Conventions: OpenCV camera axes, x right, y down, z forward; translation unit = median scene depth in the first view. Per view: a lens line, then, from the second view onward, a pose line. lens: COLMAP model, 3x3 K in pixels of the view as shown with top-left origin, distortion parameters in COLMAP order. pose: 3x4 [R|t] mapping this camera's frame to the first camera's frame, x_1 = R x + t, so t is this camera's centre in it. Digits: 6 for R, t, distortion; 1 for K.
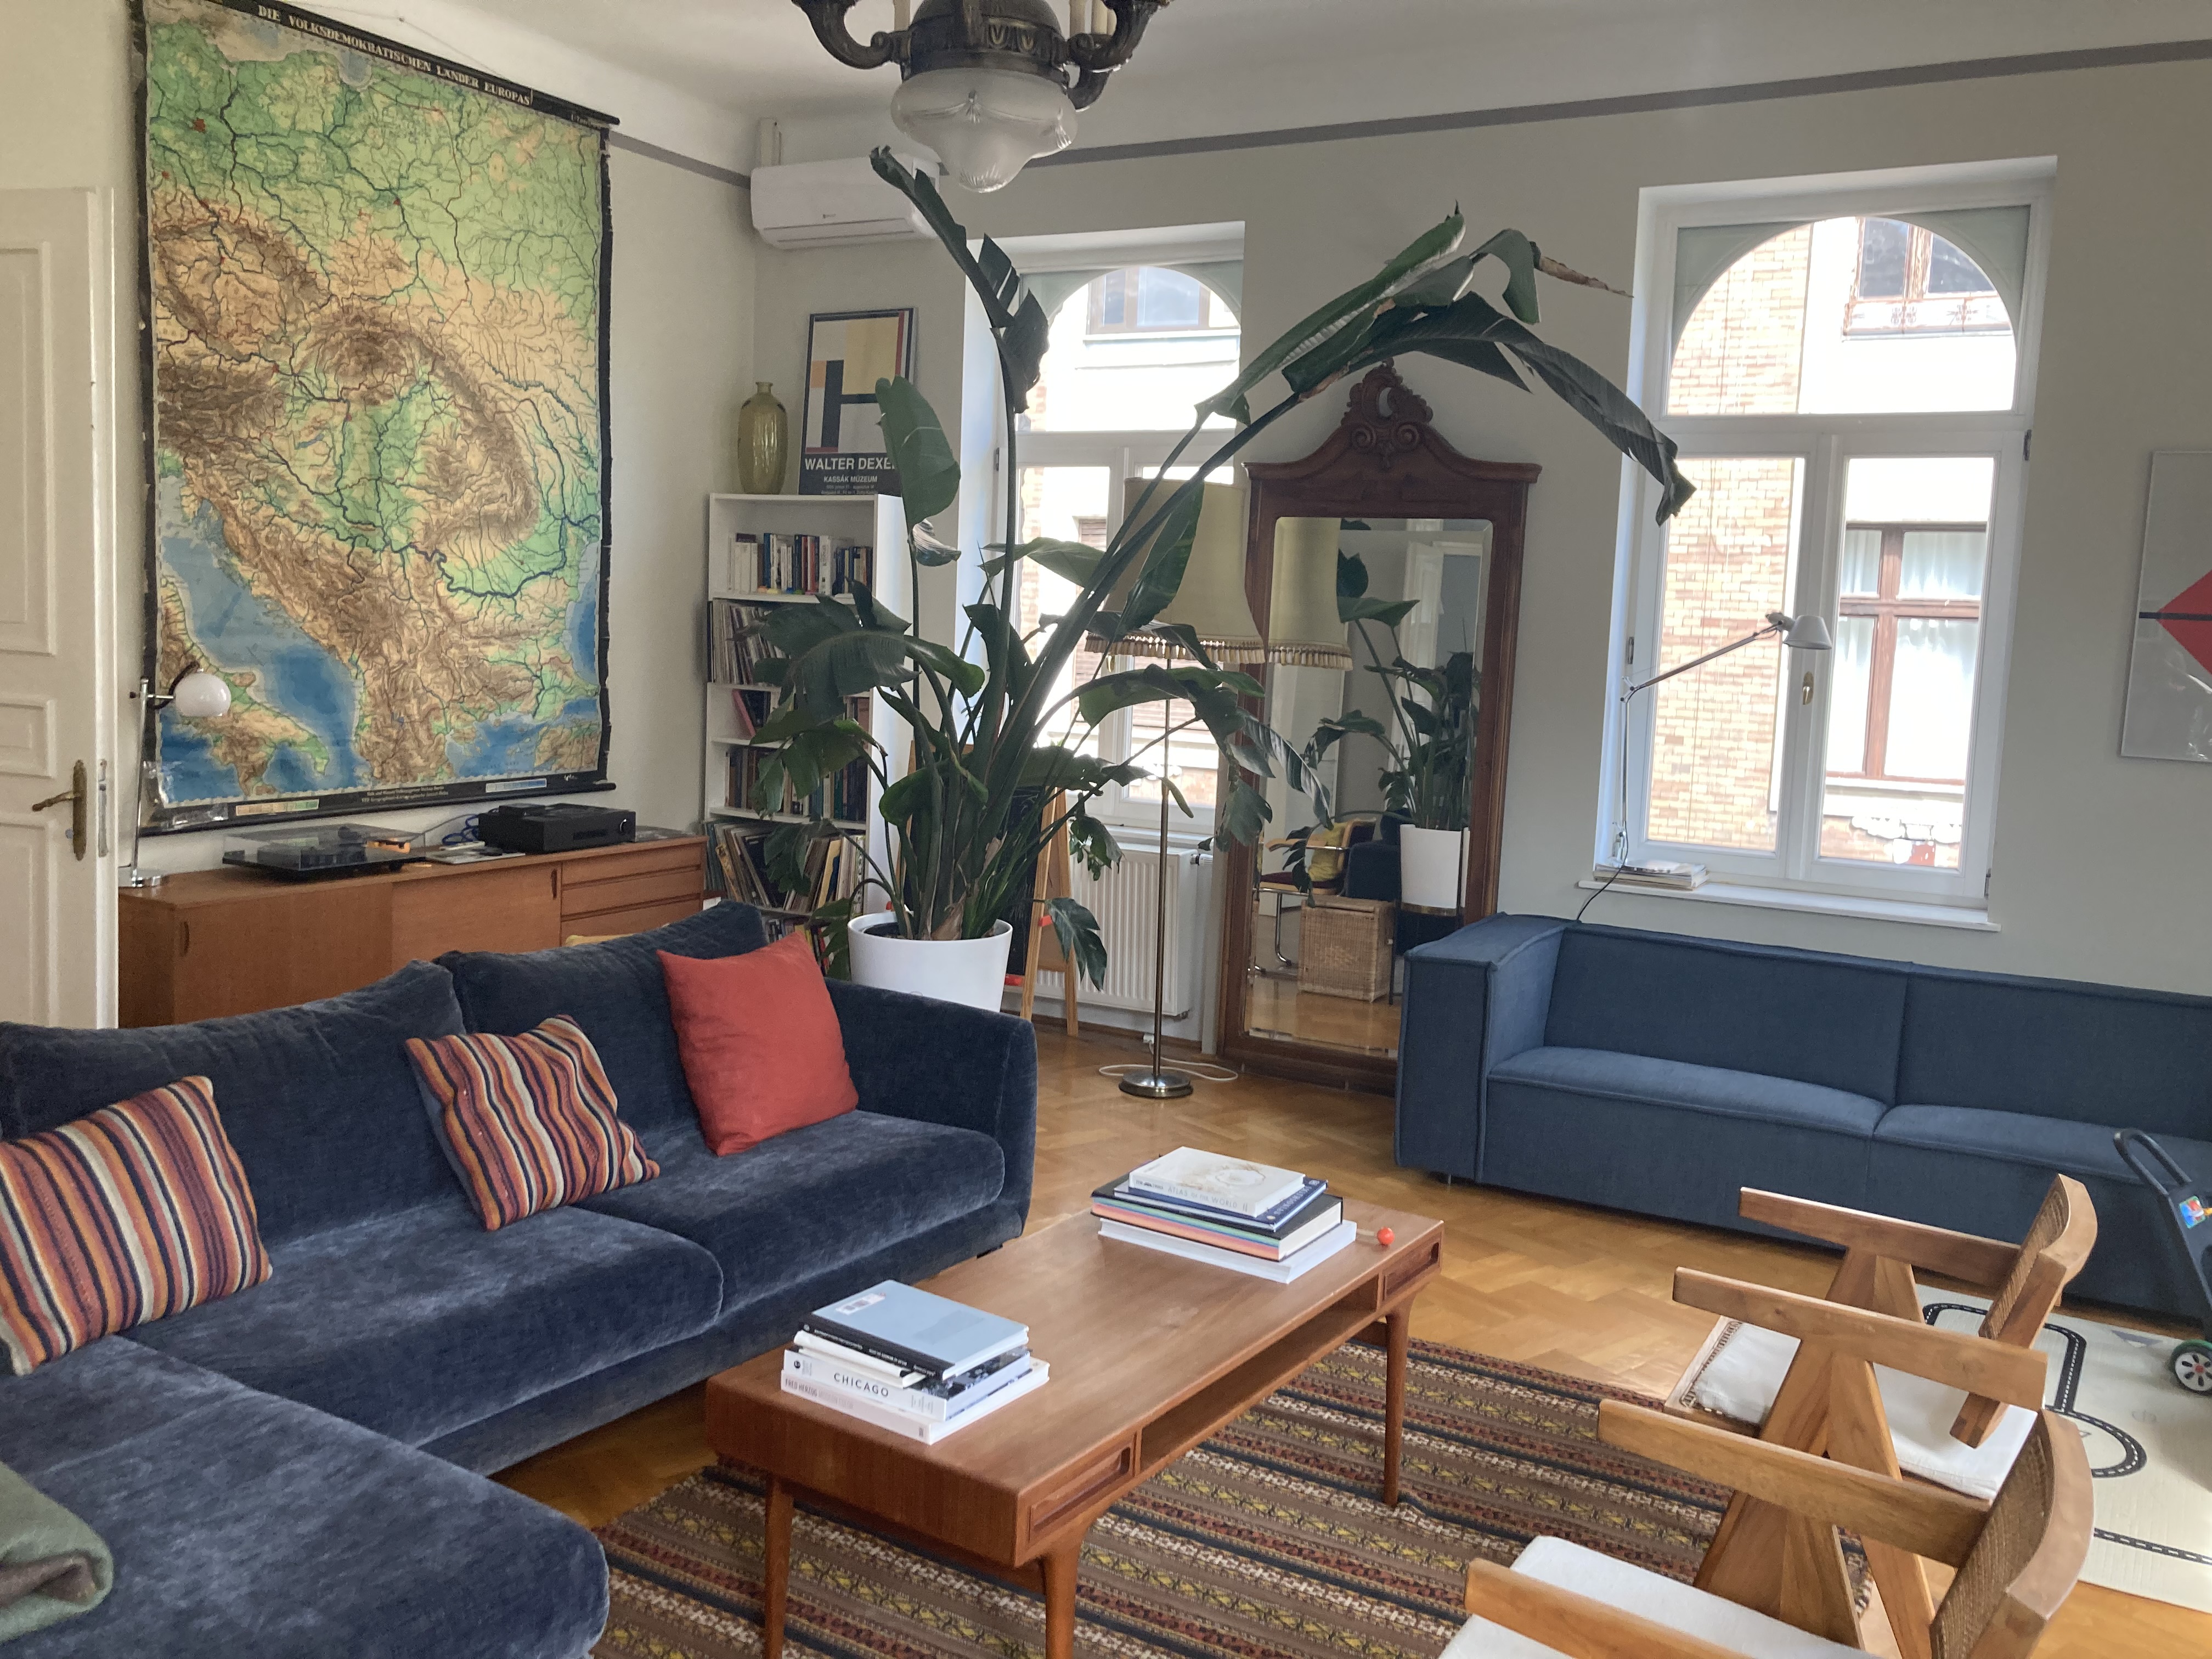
lens RADIAL K [[1812.6, 0, 1107.1], [0, 1812.6, 813.7], [0, 0, 1]] dist [0.001946, 0.004854]
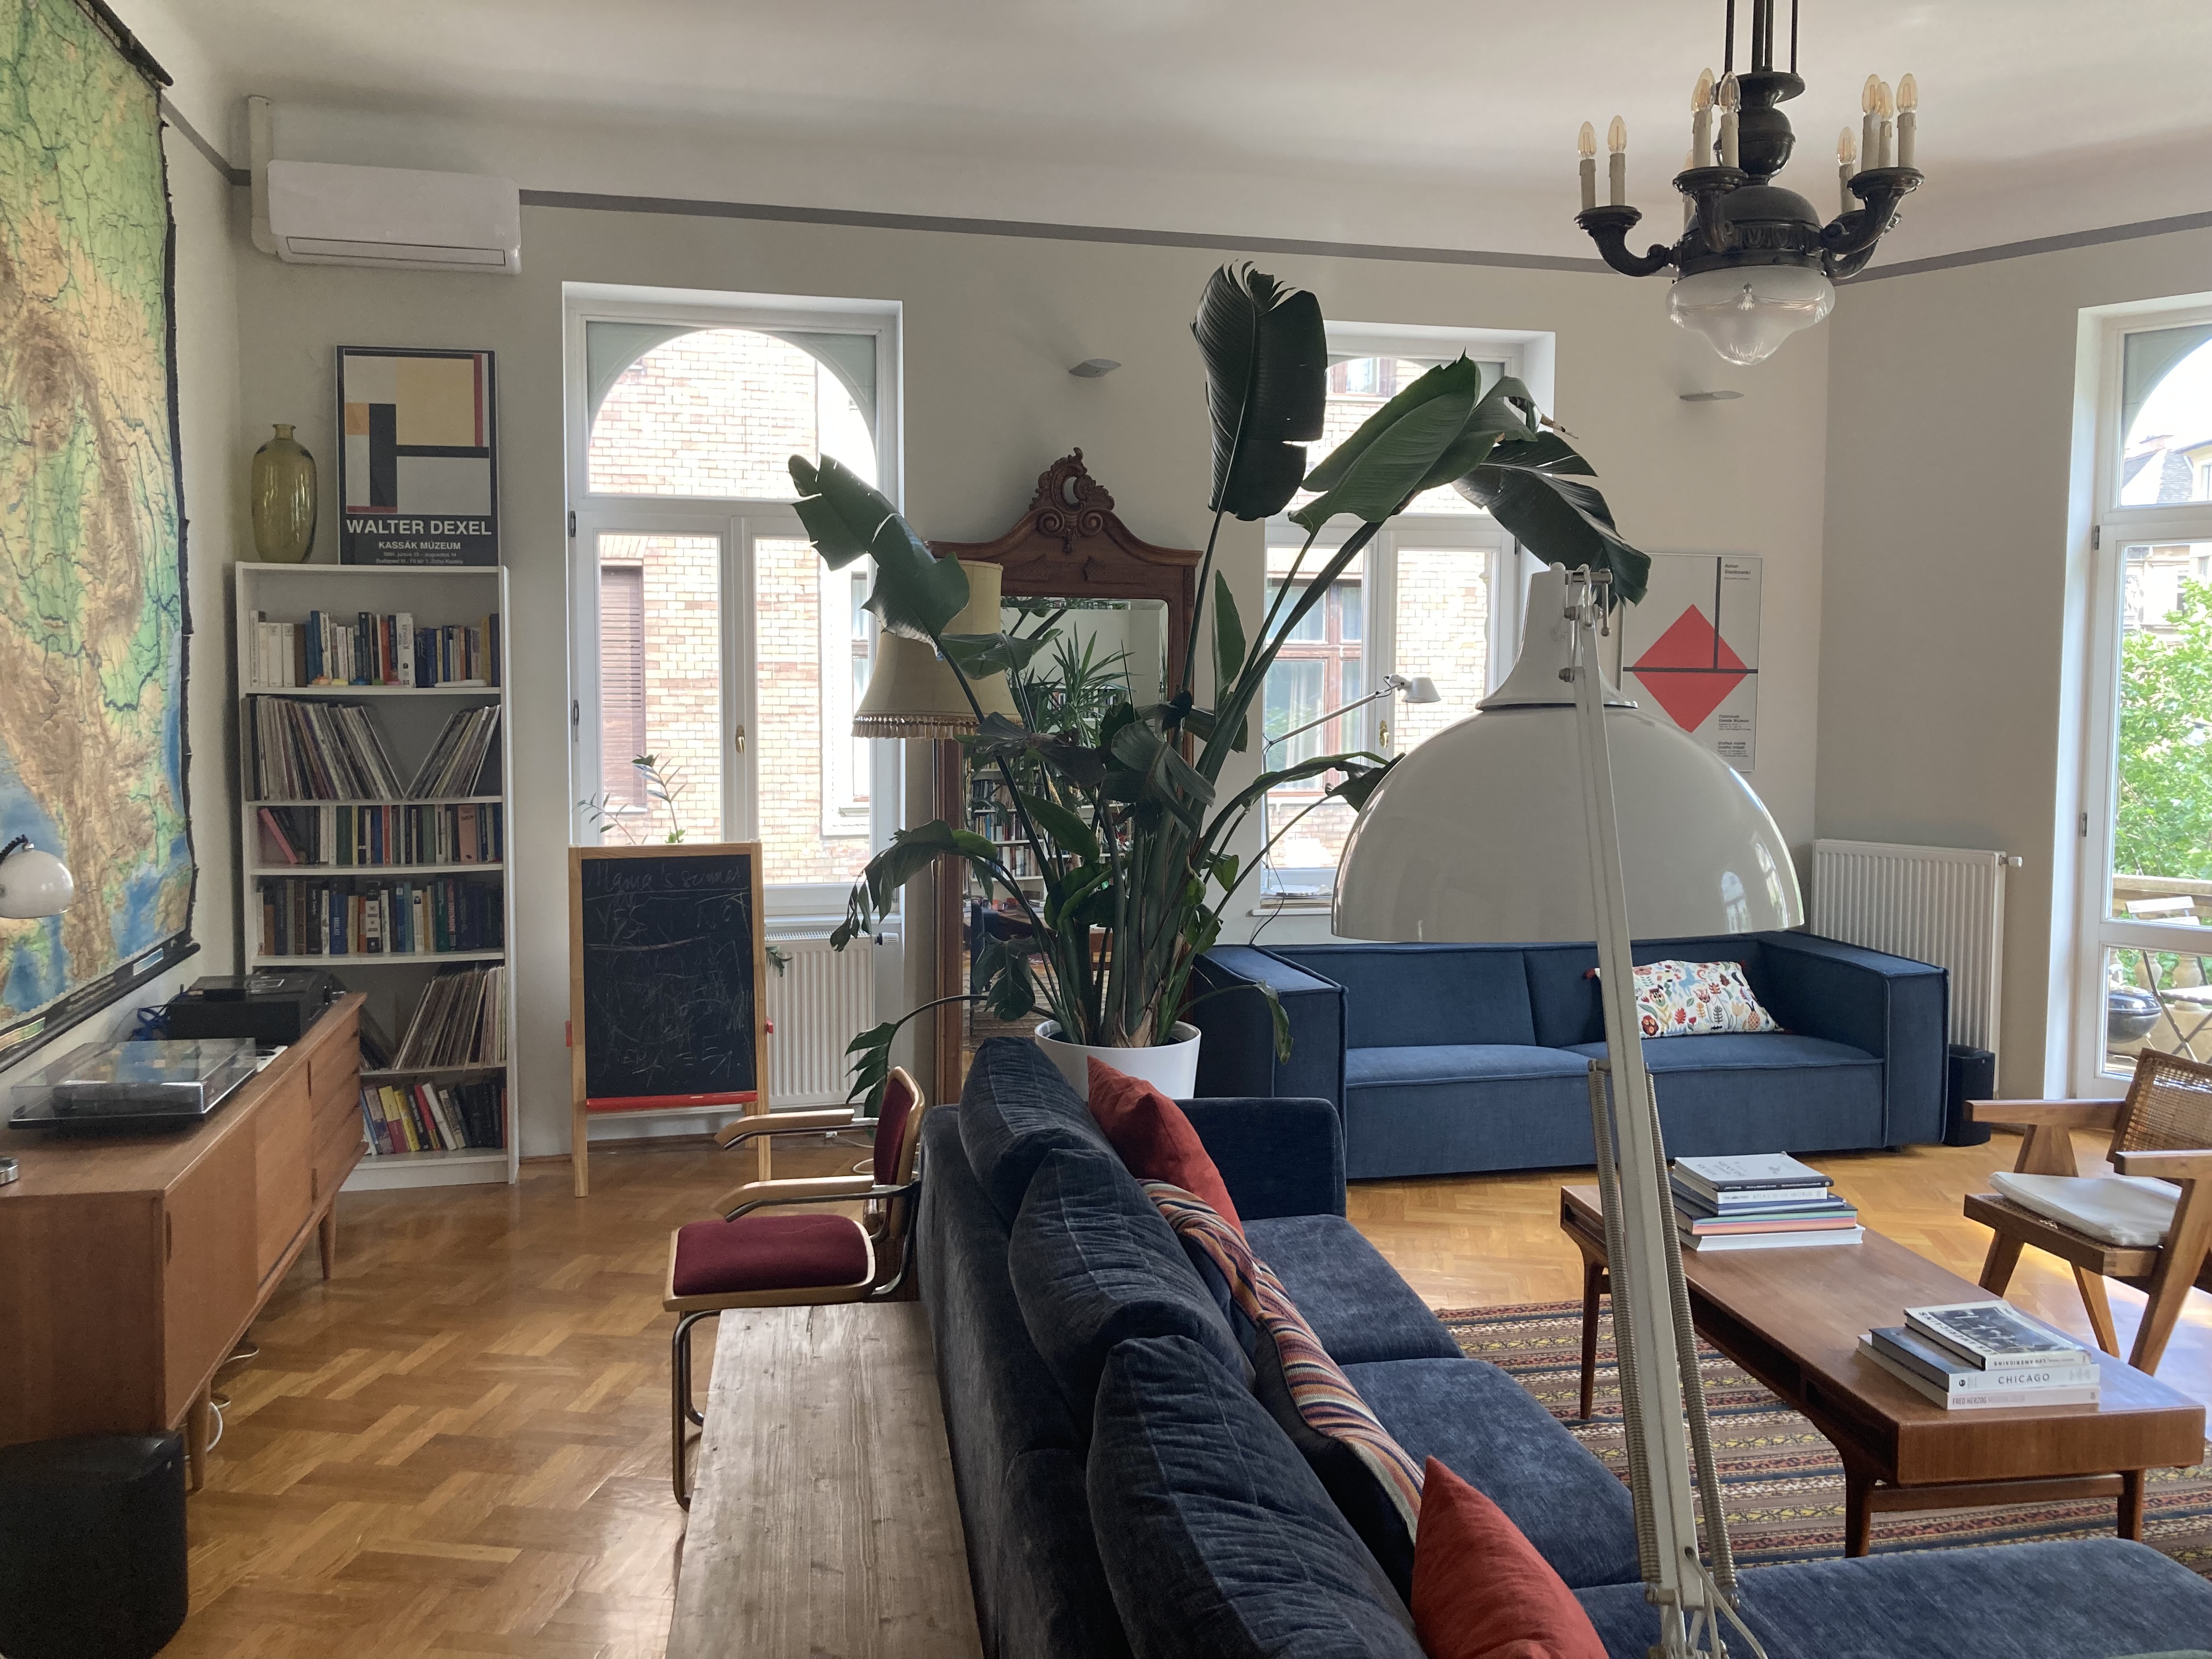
lens RADIAL K [[1787.3, 0, 1106.0], [0, 1787.3, 829.5], [0, 0, 1]] dist [0.052402, -0.077147]
pose [[0.748440, -0.092384, 0.656737, -0.455355], [0.095917, 0.994917, 0.030646, -0.048127], [-0.656230, 0.040055, 0.753497, 0.164346]]
